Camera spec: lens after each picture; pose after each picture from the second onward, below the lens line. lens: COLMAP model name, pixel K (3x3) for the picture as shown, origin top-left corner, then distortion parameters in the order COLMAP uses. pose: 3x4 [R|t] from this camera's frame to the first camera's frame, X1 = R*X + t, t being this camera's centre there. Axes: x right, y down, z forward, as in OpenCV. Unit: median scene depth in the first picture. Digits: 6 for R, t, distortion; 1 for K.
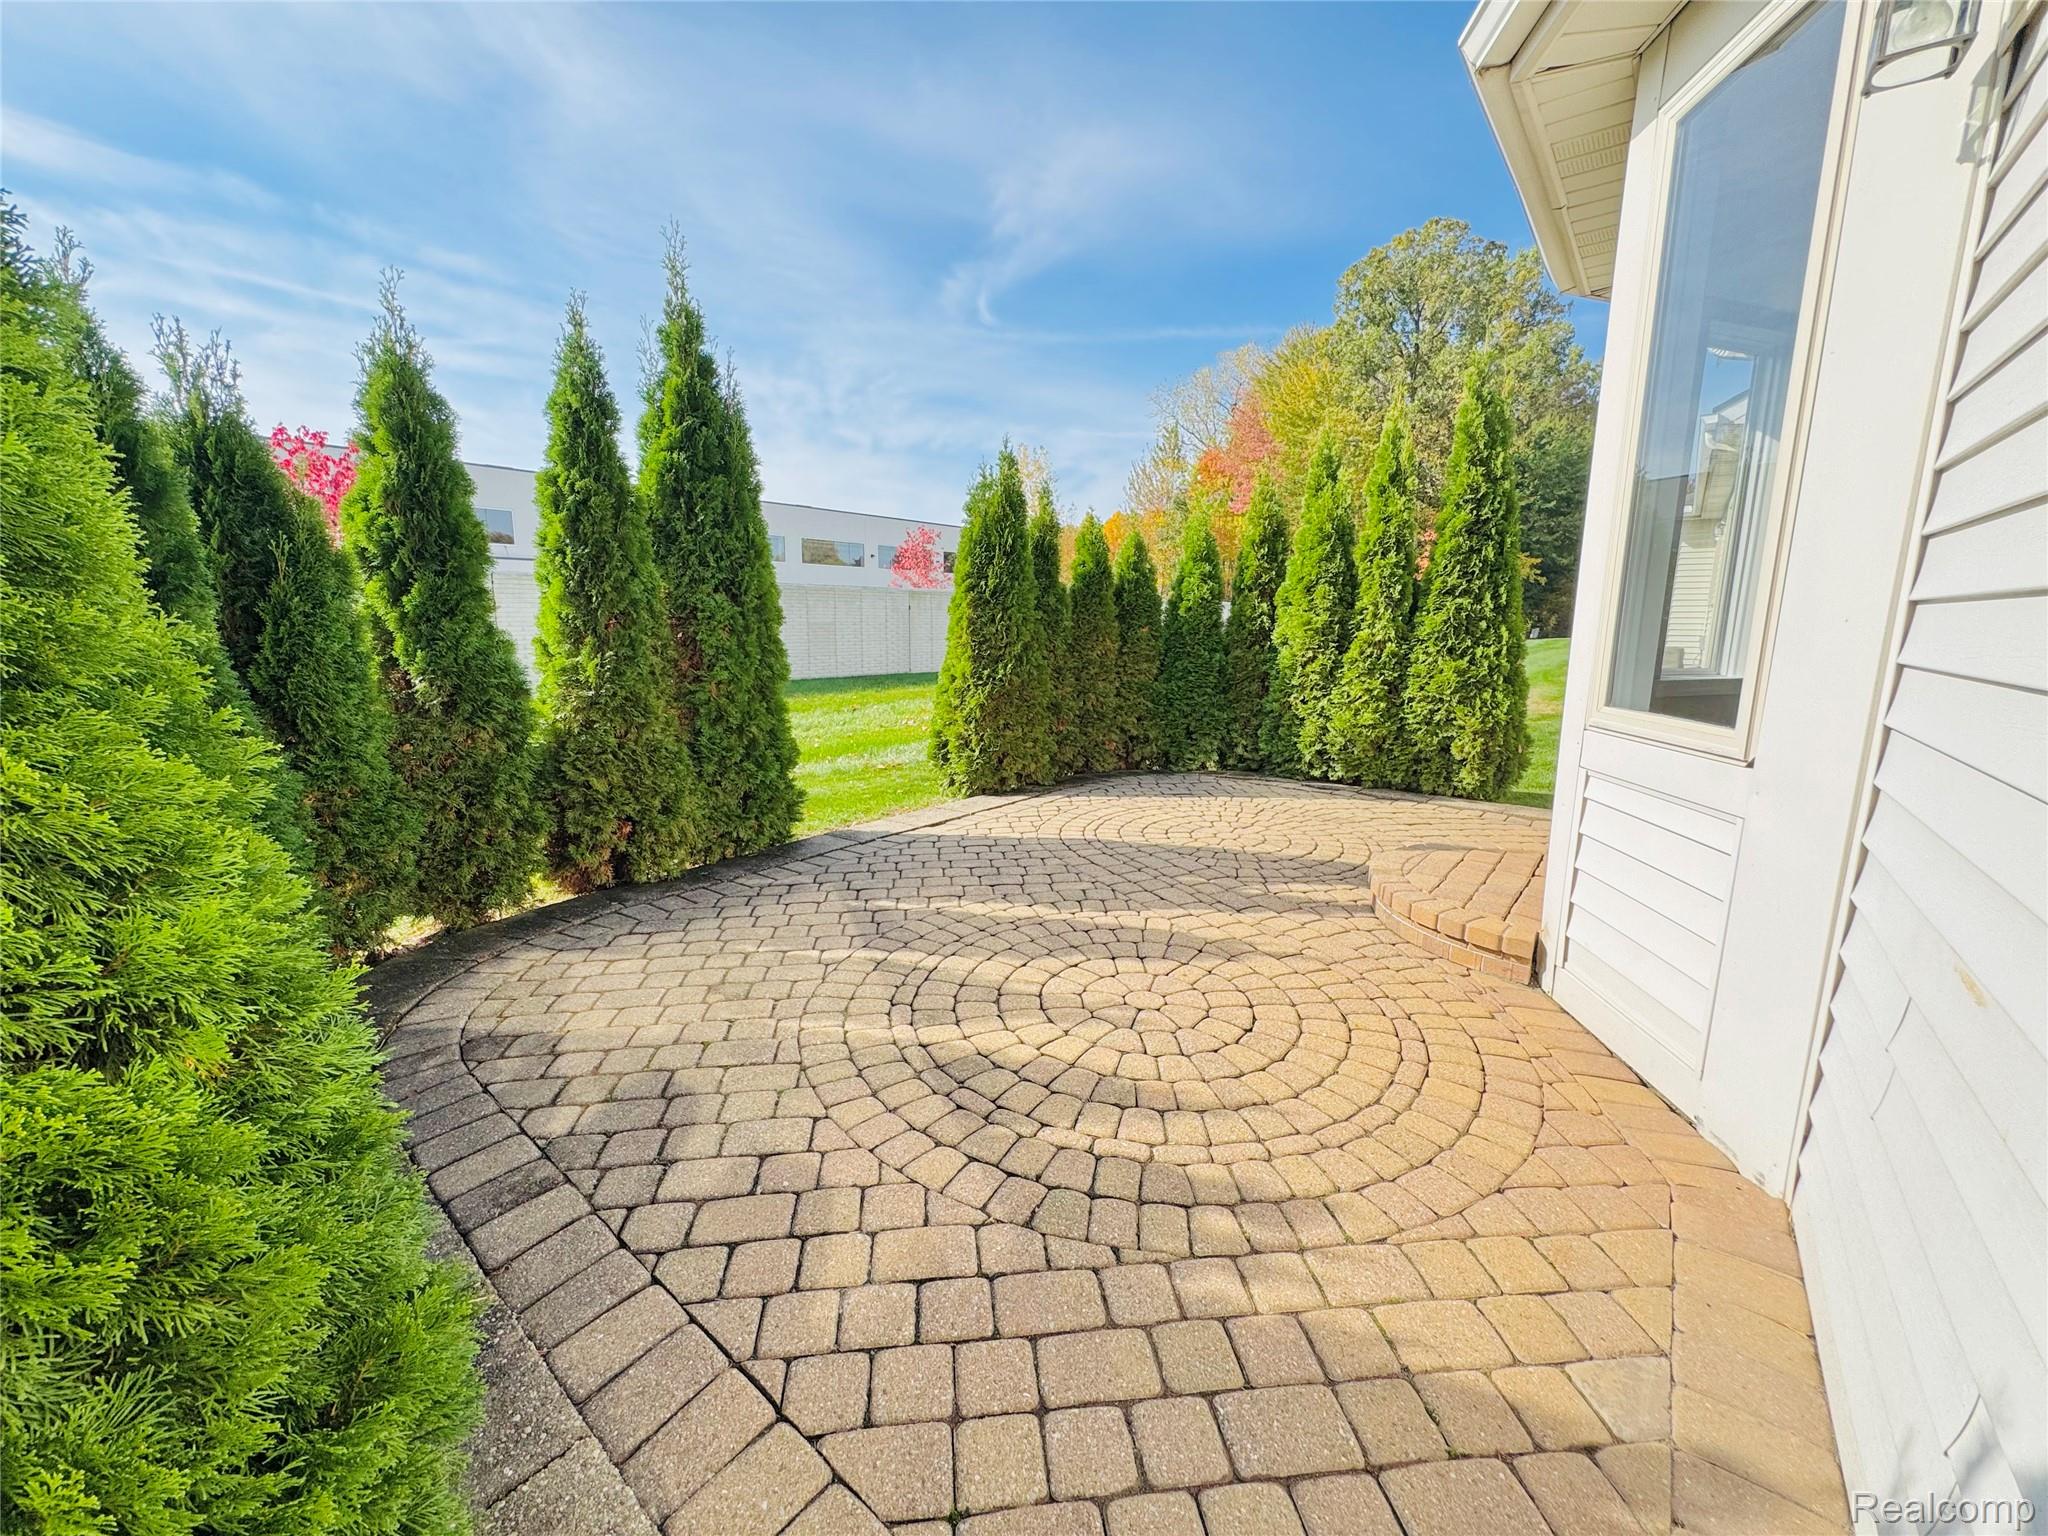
lens RADIAL K [[819.3, 0, 1026.0], [0, 819.3, 767.9], [0, 0, 1]] dist [-0.004686, 0.000929]
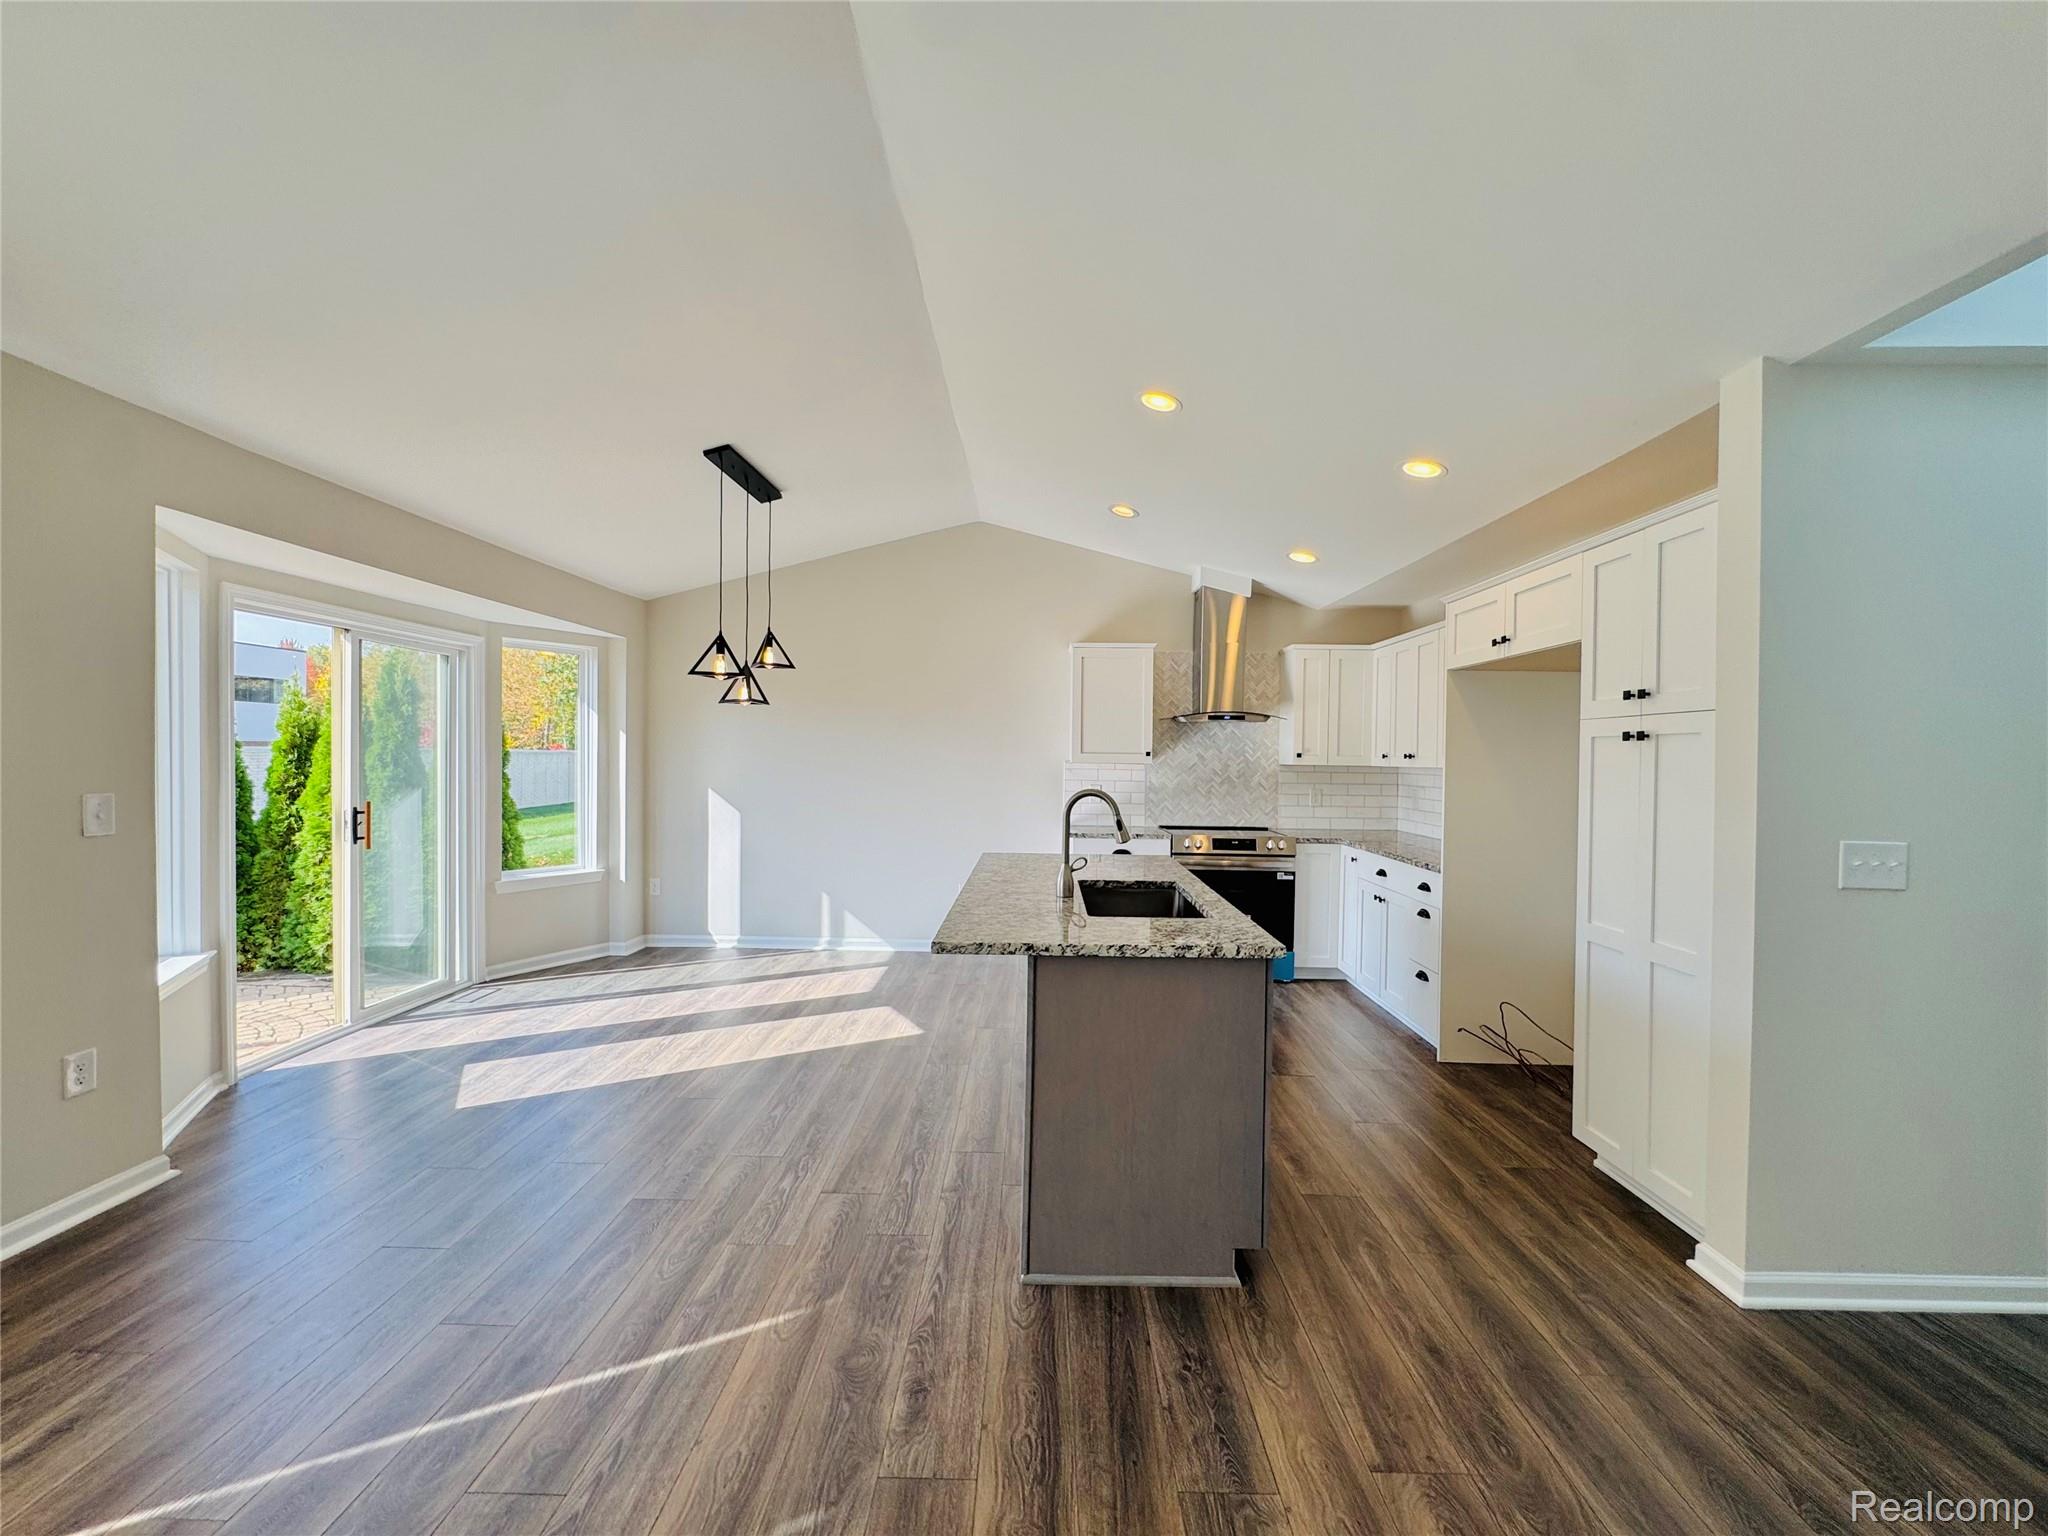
lens RADIAL K [[819.3, 0, 1026.0], [0, 819.3, 767.9], [0, 0, 1]] dist [-0.004686, 0.000929]
pose [[0.797565, -0.006631, 0.603196, 0.424186], [0.103777, 0.986540, -0.126372, -0.019601], [-0.594239, 0.163387, 0.787518, -0.408602]]
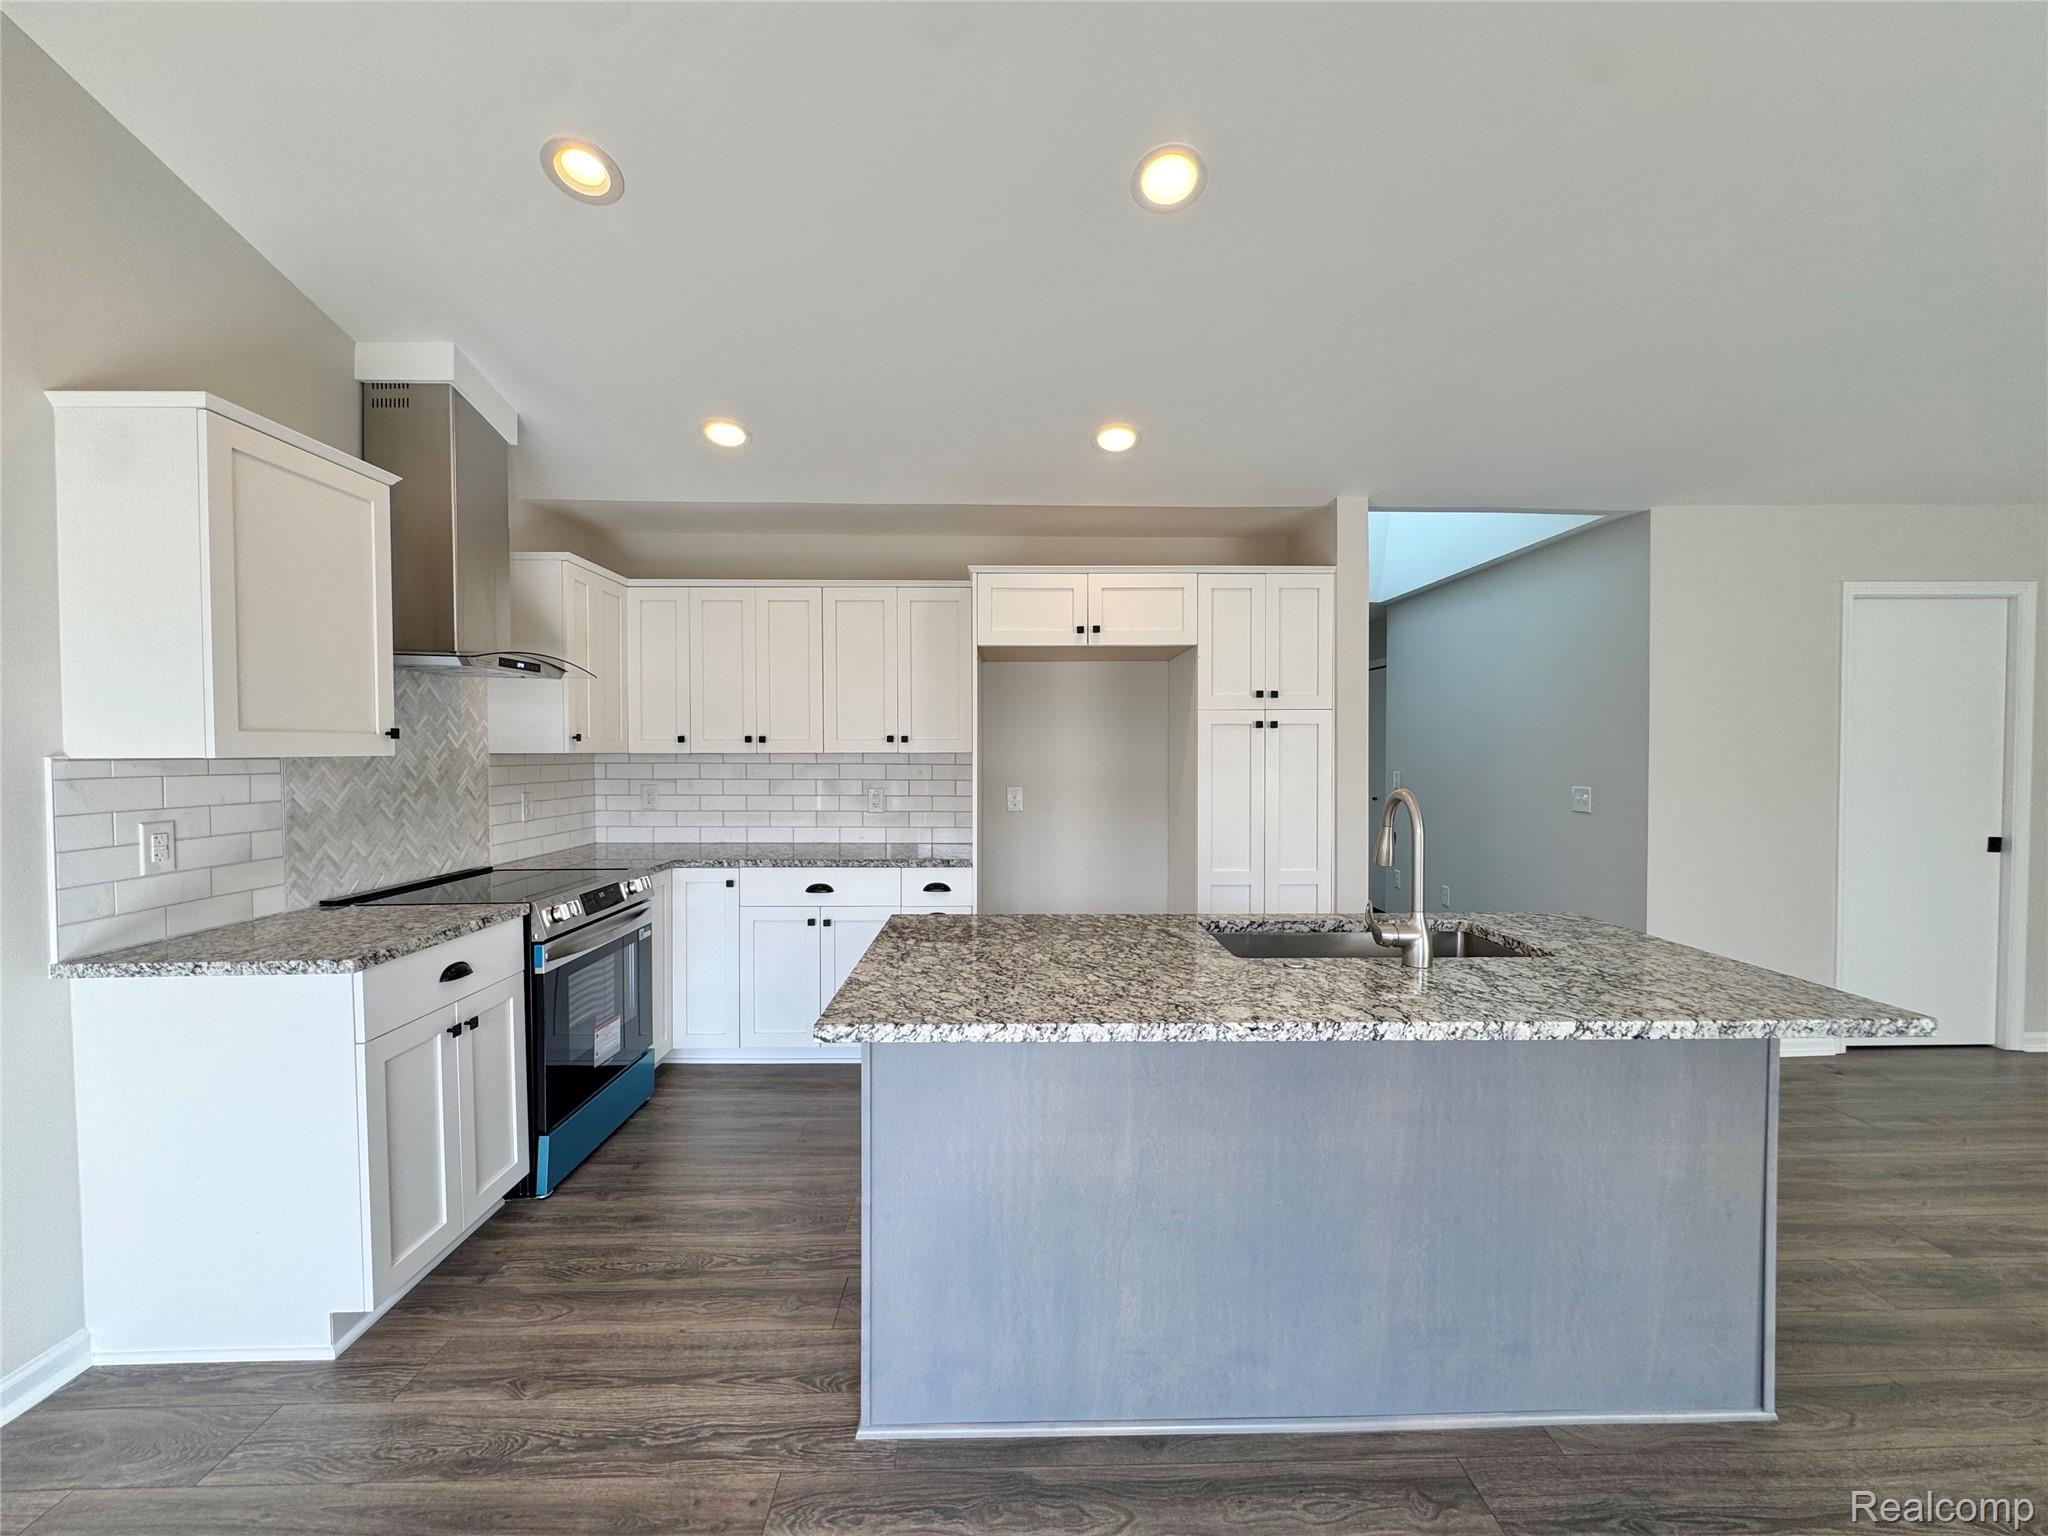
lens RADIAL K [[819.3, 0, 1026.0], [0, 819.3, 767.9], [0, 0, 1]] dist [-0.004686, 0.000929]
pose [[-0.635070, -0.024400, 0.772069, 0.601519], [0.136096, 0.980331, 0.142928, -0.140512], [-0.760371, 0.195845, -0.619258, 0.274589]]
